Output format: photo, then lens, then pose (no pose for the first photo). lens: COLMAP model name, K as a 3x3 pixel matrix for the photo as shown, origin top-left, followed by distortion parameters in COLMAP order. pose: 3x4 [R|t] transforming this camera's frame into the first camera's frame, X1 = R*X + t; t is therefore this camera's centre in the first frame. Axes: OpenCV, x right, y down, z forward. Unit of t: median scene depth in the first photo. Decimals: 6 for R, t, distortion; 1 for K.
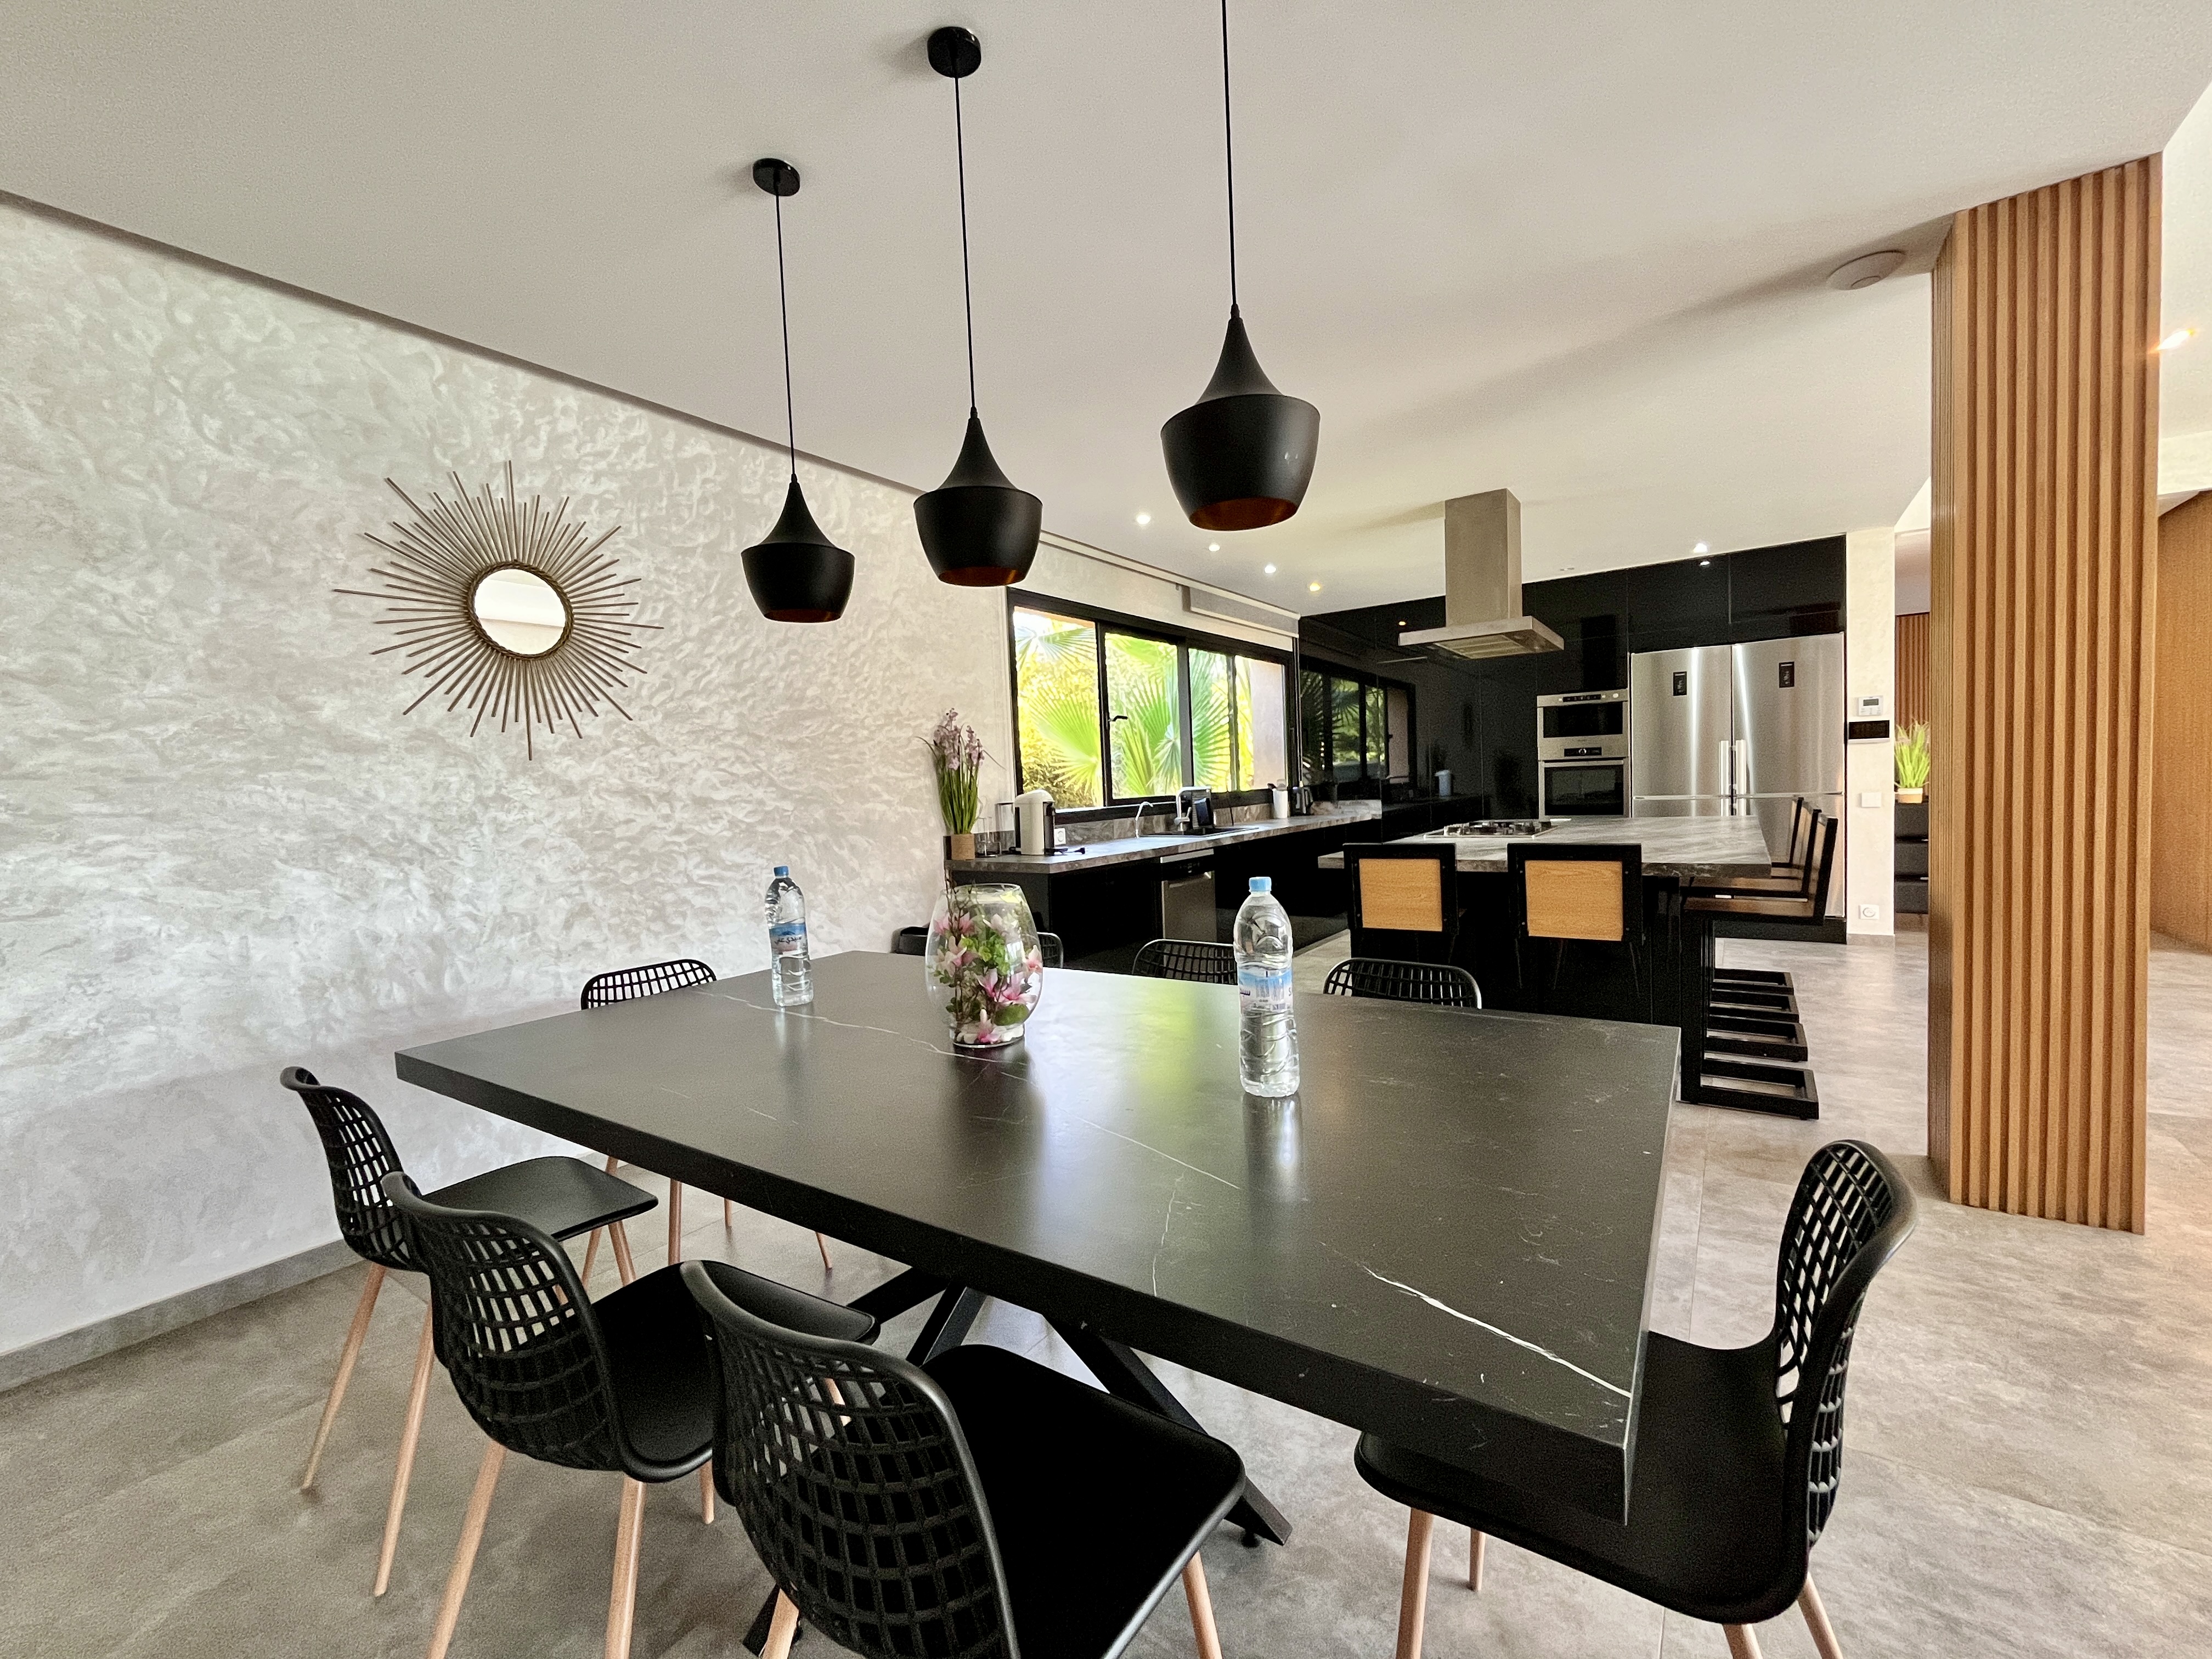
lens RADIAL K [[908.8, 0, 1102.8], [0, 908.8, 828.1], [0, 0, 1]] dist [0.002535, -0.000426]
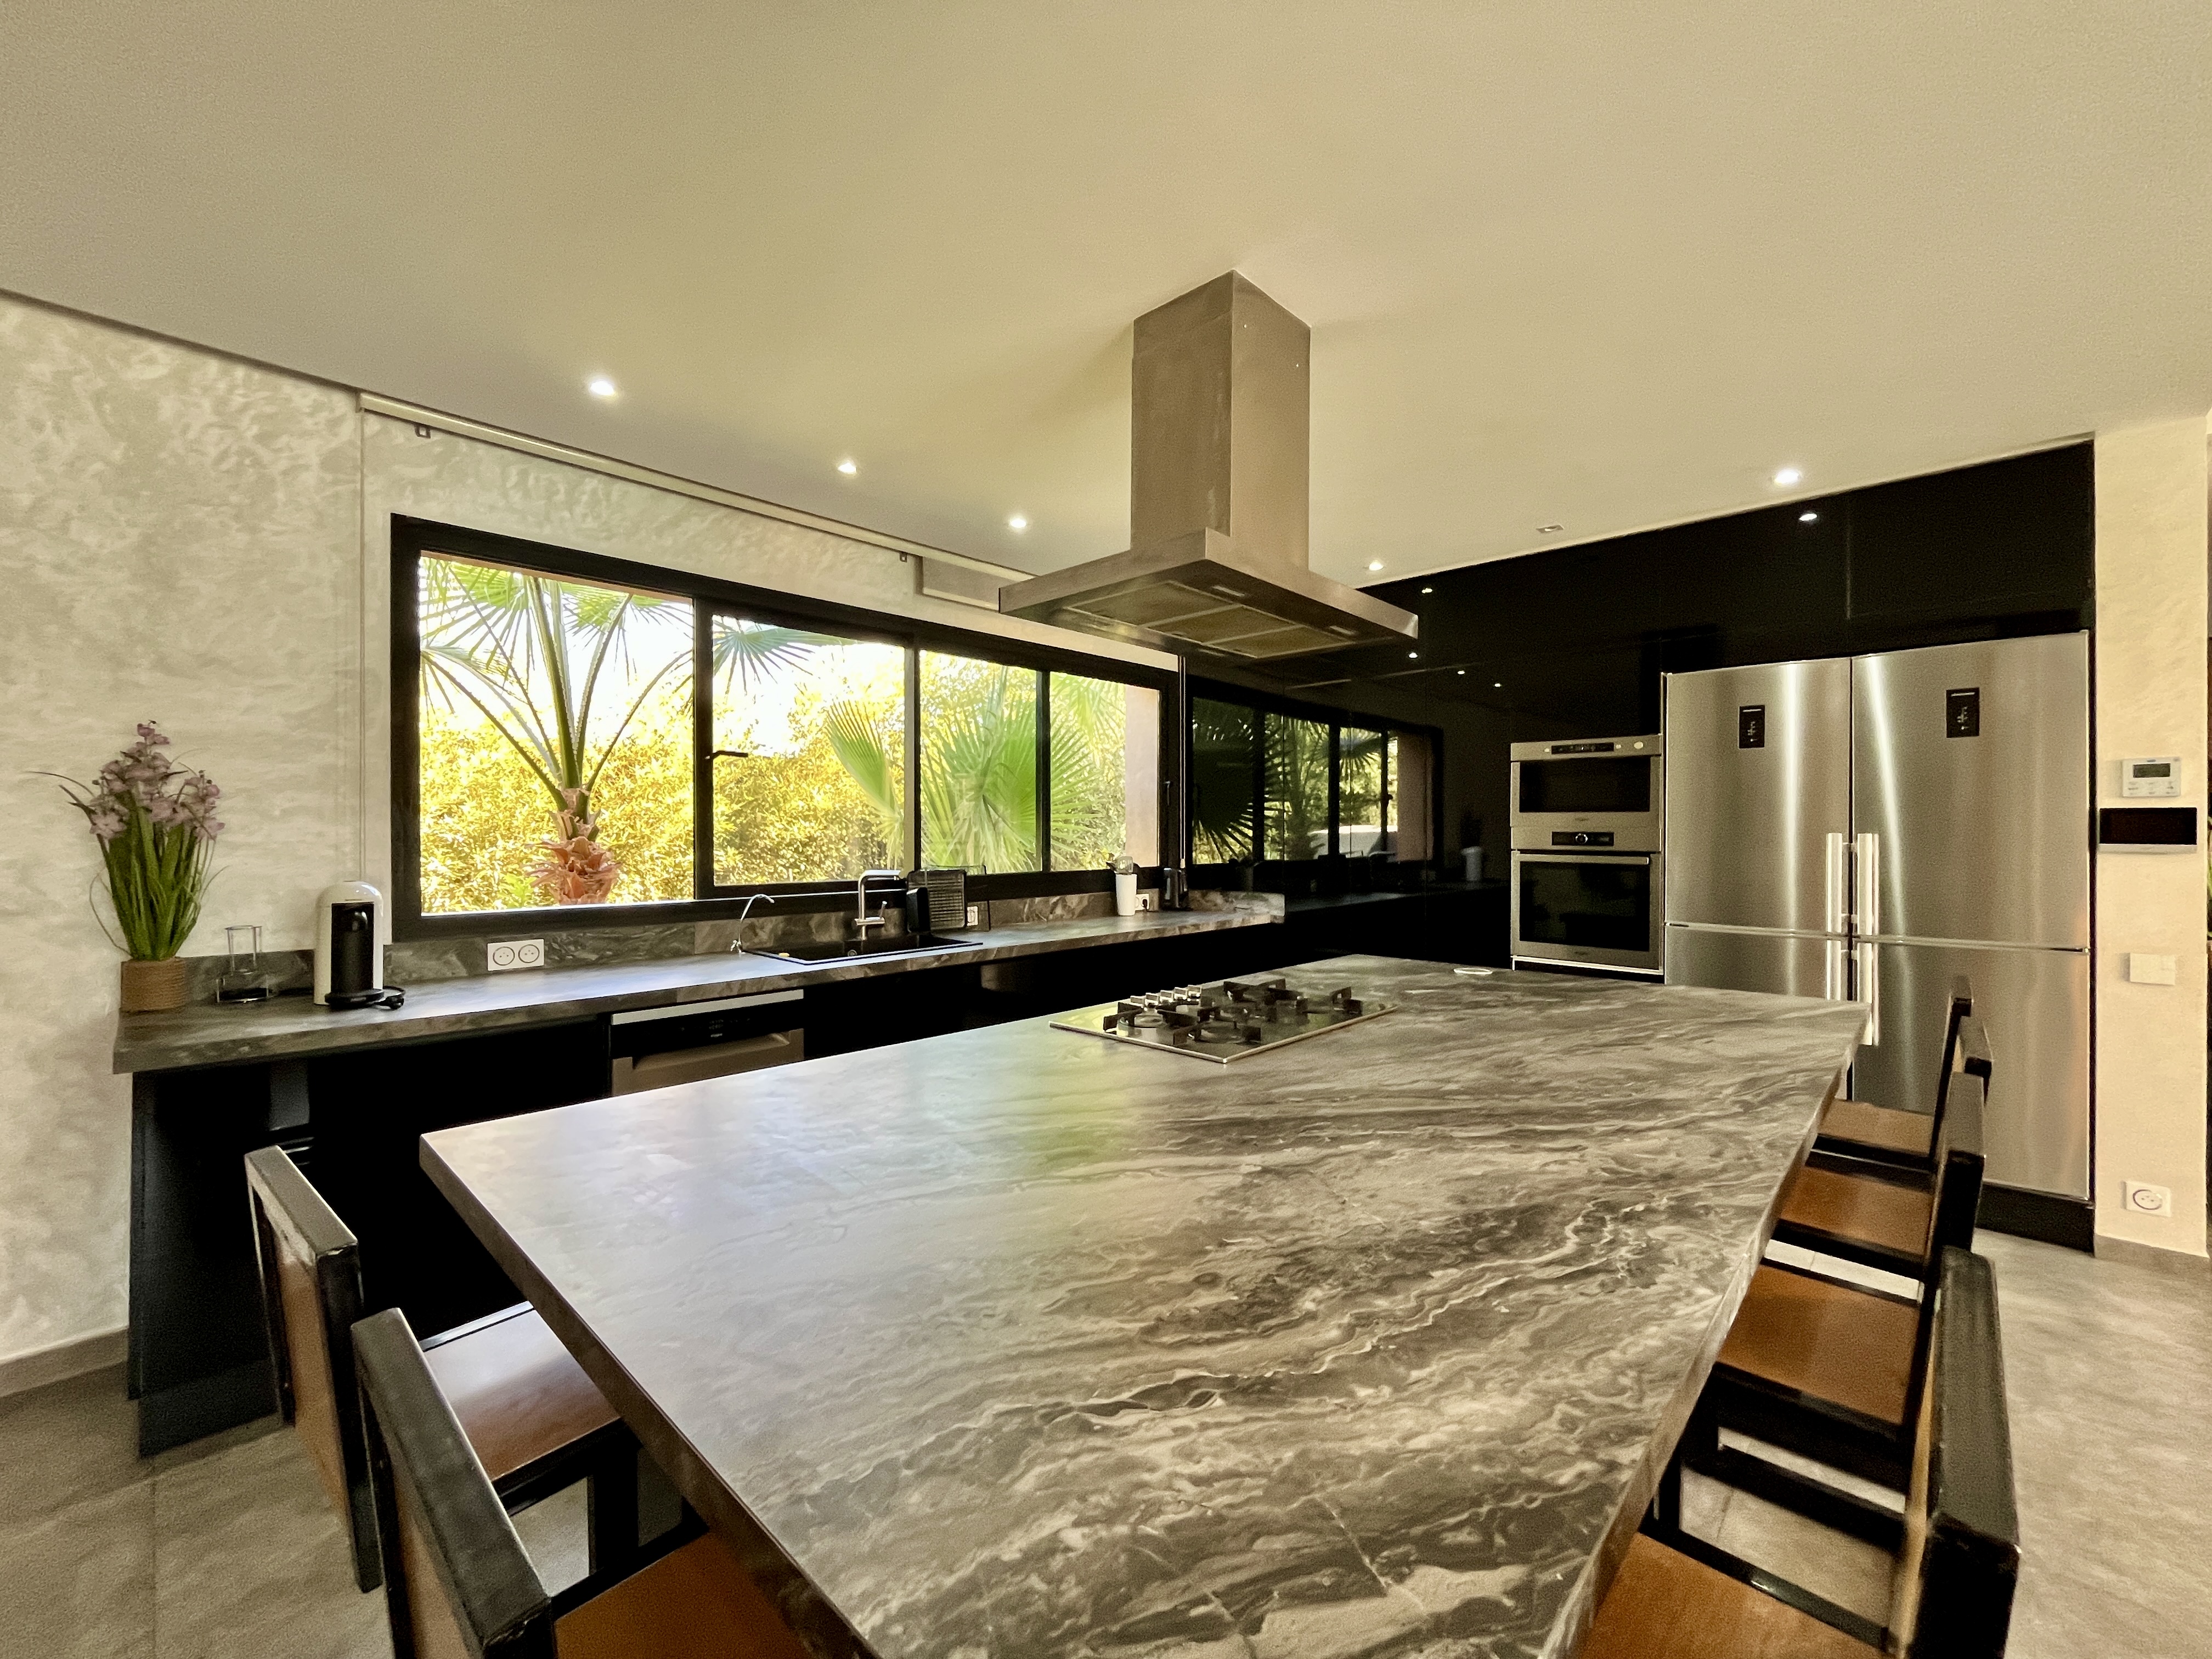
lens RADIAL K [[908.8, 0, 1112.6], [0, 908.8, 833.9], [0, 0, 1]] dist [0.002535, -0.000426]
pose [[0.988143, 0.043545, -0.147234, 0.330034], [-0.049982, 0.997936, -0.040306, -0.050893], [0.145175, 0.047187, 0.988280, 0.394930]]
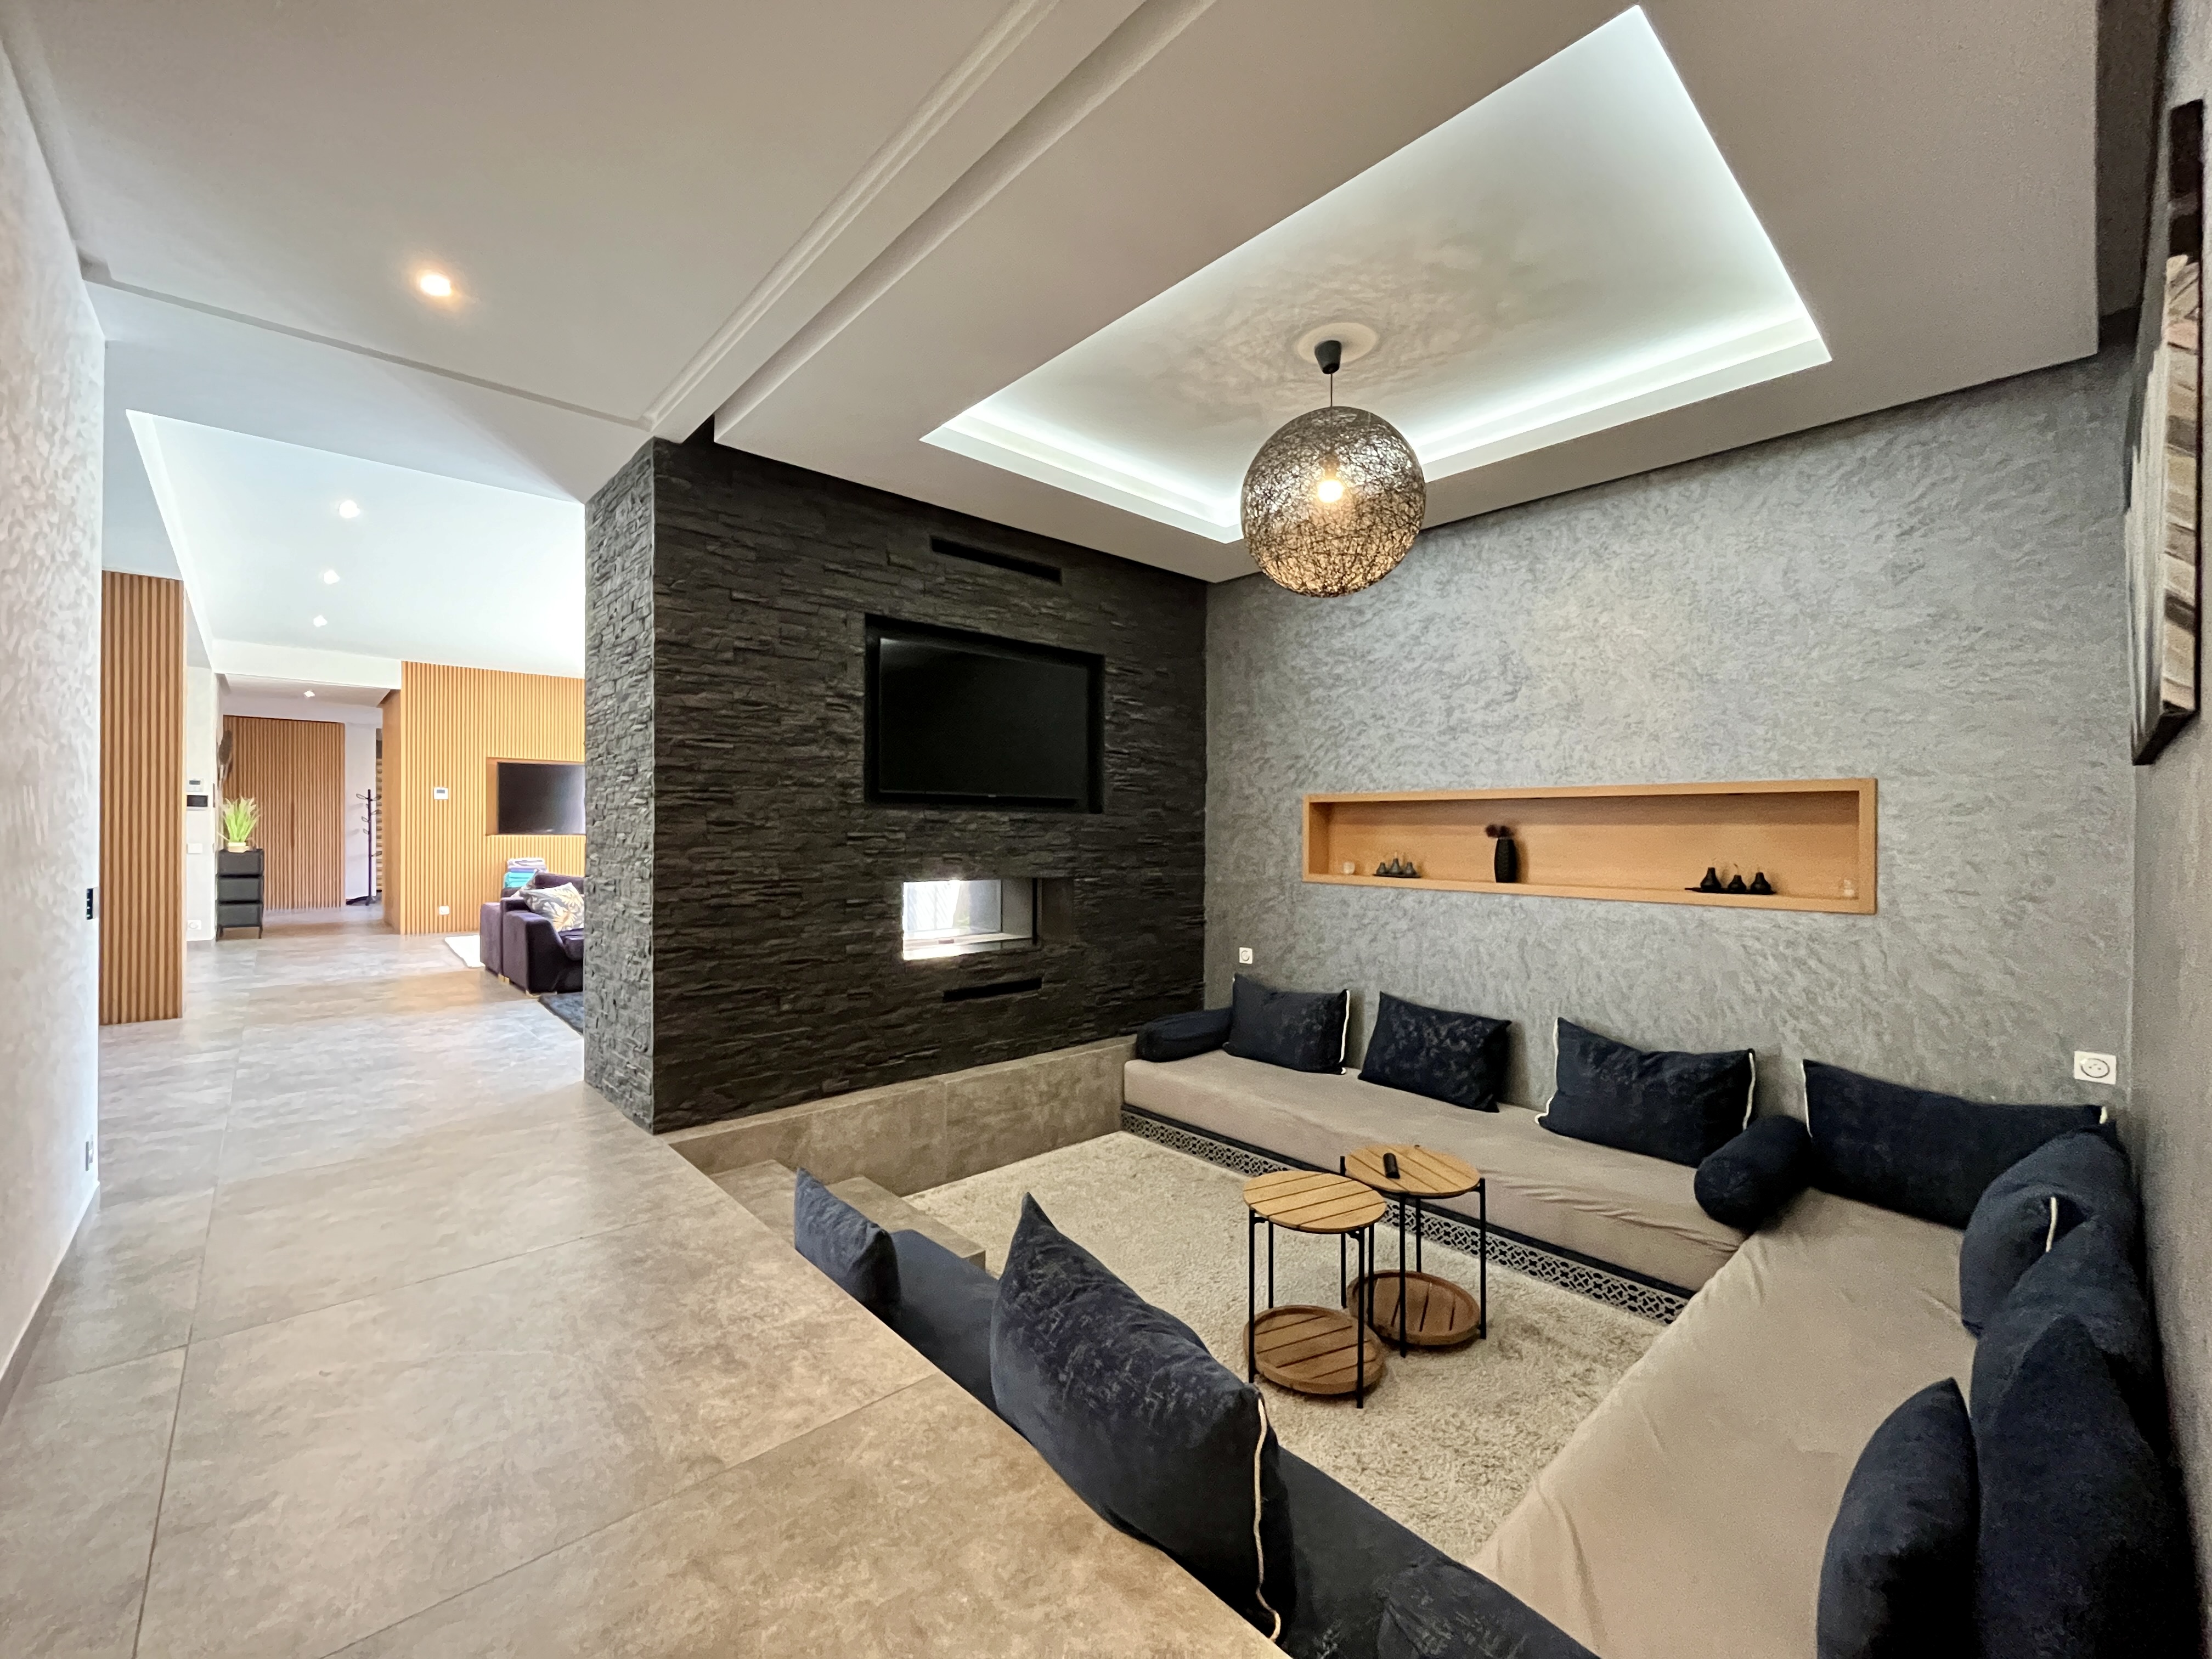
lens RADIAL K [[908.8, 0, 1107.5], [0, 908.8, 821.8], [0, 0, 1]] dist [0.002535, -0.000426]
pose [[0.213692, 0.041011, 0.976040, -0.254897], [0.035275, 0.998143, -0.049663, 0.046728], [-0.976264, 0.045043, 0.211849, -0.686749]]
